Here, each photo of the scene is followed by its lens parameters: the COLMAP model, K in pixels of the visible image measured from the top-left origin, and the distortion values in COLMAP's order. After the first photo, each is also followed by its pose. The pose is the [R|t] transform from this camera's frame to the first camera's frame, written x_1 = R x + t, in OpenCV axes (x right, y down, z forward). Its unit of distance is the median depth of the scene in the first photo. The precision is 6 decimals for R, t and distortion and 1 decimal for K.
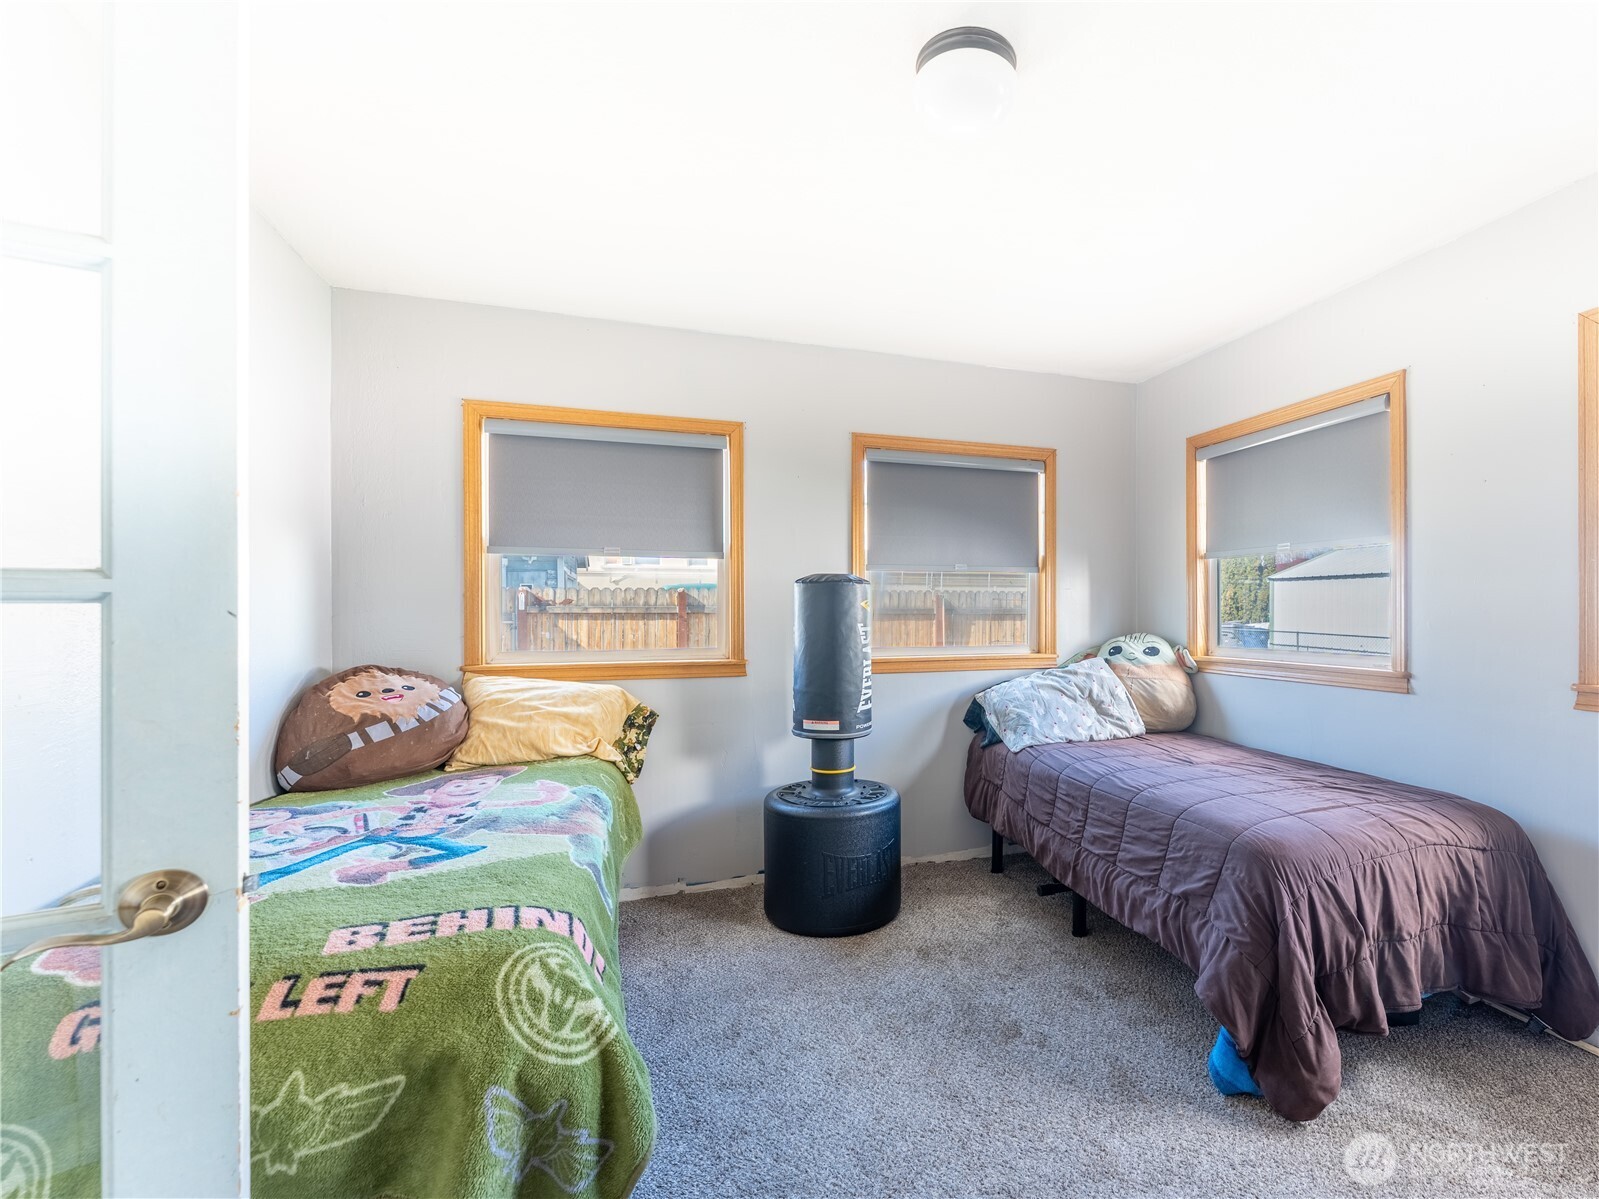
lens RADIAL K [[774.5, 0, 807.0], [0, 774.5, 605.9], [0, 0, 1]] dist [0.004365, 0.000024]
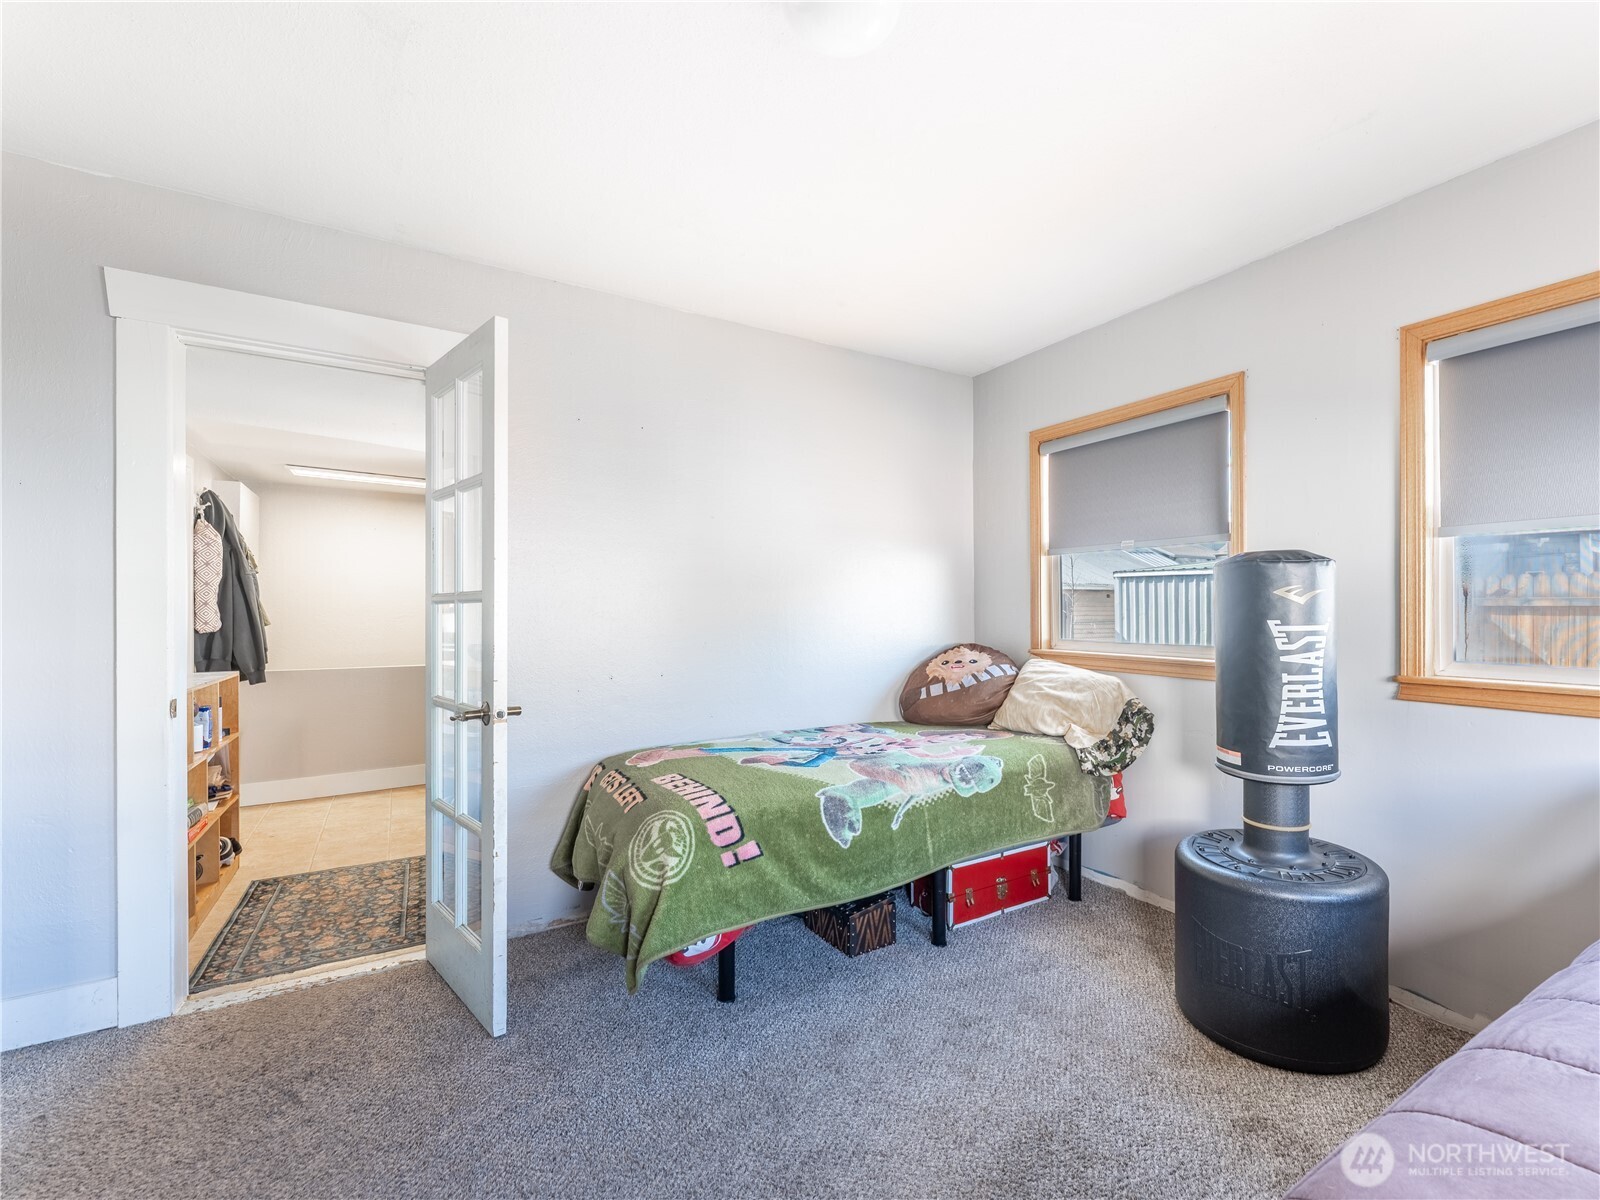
lens RADIAL K [[630.2, 0, 806.4], [0, 630.2, 605.9], [0, 0, 1]] dist [0.002980, 0.000019]
pose [[0.300268, -0.001222, -0.953854, 0.447559], [0.008769, 0.999960, 0.001479, 0.004831], [0.953815, -0.008808, 0.300266, 0.397992]]
